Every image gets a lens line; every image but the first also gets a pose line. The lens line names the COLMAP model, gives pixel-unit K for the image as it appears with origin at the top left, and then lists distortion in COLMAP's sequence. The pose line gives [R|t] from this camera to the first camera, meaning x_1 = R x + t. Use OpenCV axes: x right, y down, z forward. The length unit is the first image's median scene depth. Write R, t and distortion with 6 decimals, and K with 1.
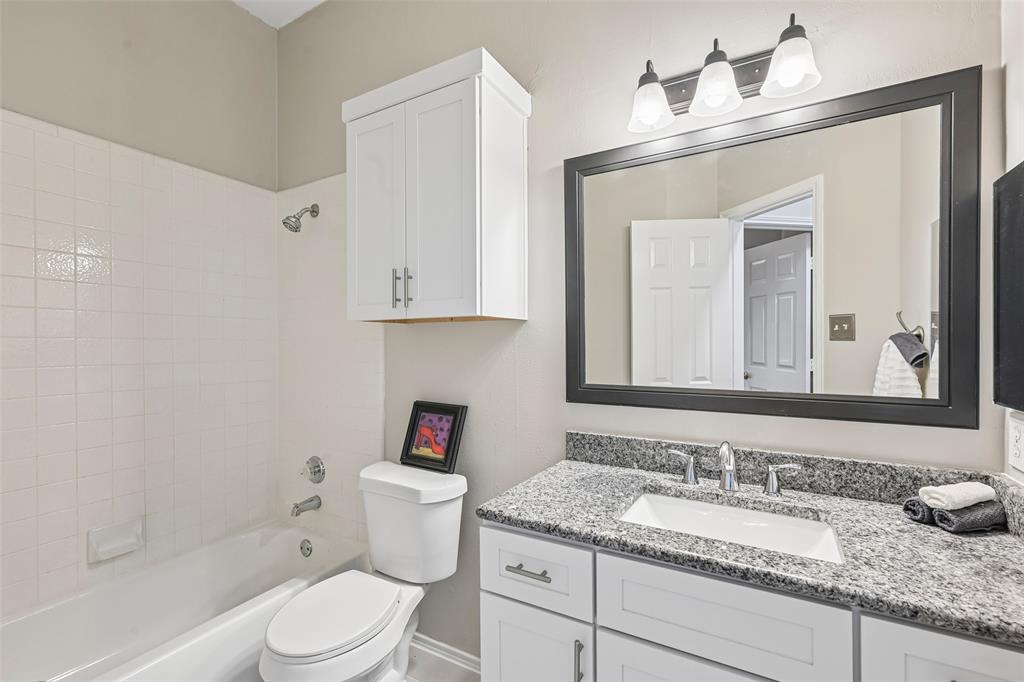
lens RADIAL K [[452.1, 0, 512.0], [0, 452.1, 341.0], [0, 0, 1]] dist [-0.000151, 0.000177]
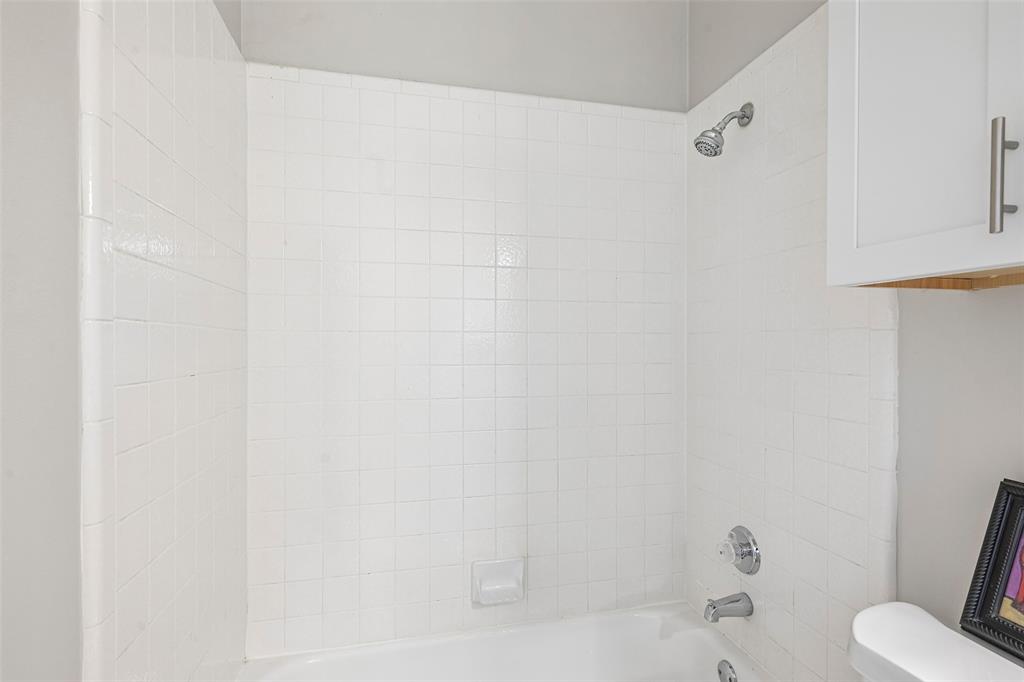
lens RADIAL K [[532.9, 0, 512.0], [0, 532.9, 341.0], [0, 0, 1]] dist [-0.001491, 0.000009]
pose [[0.698592, 0.006014, -0.715495, -0.149462], [-0.006111, 0.999978, 0.002438, 0.007737], [0.715494, 0.002669, 0.698614, 0.293872]]
